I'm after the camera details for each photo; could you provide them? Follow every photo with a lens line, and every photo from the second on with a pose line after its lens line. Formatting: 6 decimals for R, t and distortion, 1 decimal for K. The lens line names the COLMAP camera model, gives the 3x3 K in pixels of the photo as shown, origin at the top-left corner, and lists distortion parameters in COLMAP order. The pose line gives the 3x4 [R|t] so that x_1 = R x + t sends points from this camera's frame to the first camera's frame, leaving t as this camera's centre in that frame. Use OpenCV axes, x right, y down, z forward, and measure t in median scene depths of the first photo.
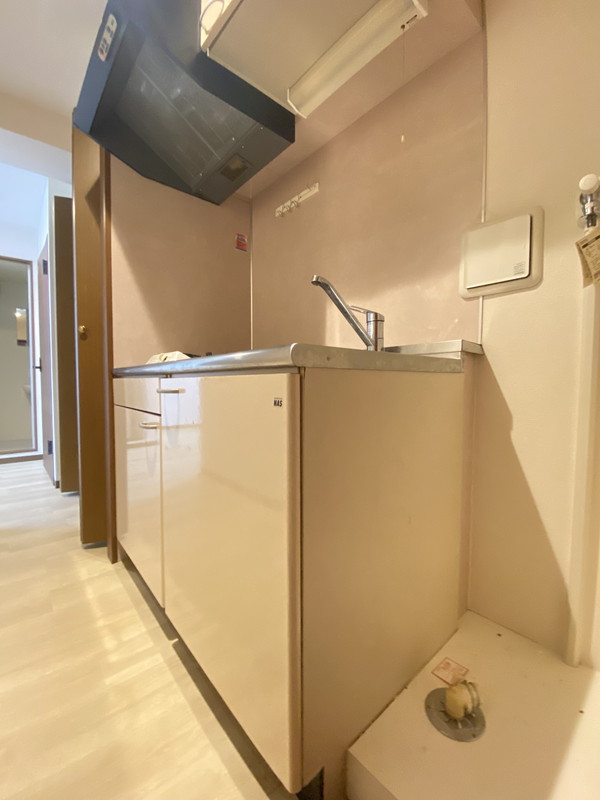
lens RADIAL K [[328.2, 0, 300.0], [0, 328.2, 400.0], [0, 0, 1]] dist [-0.000060, -0.008547]
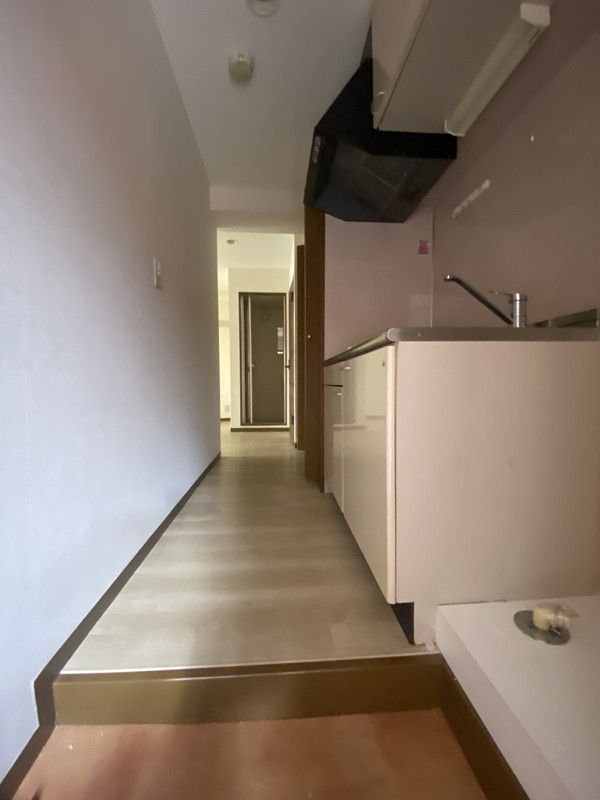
lens RADIAL K [[322.4, 0, 300.0], [0, 322.4, 400.0], [0, 0, 1]] dist [-0.033622, -0.000180]
pose [[0.797650, 0.018303, -0.602843, 0.188405], [-0.013637, 0.999831, 0.012313, 0.057418], [0.602966, -0.001601, 0.797765, -0.187753]]
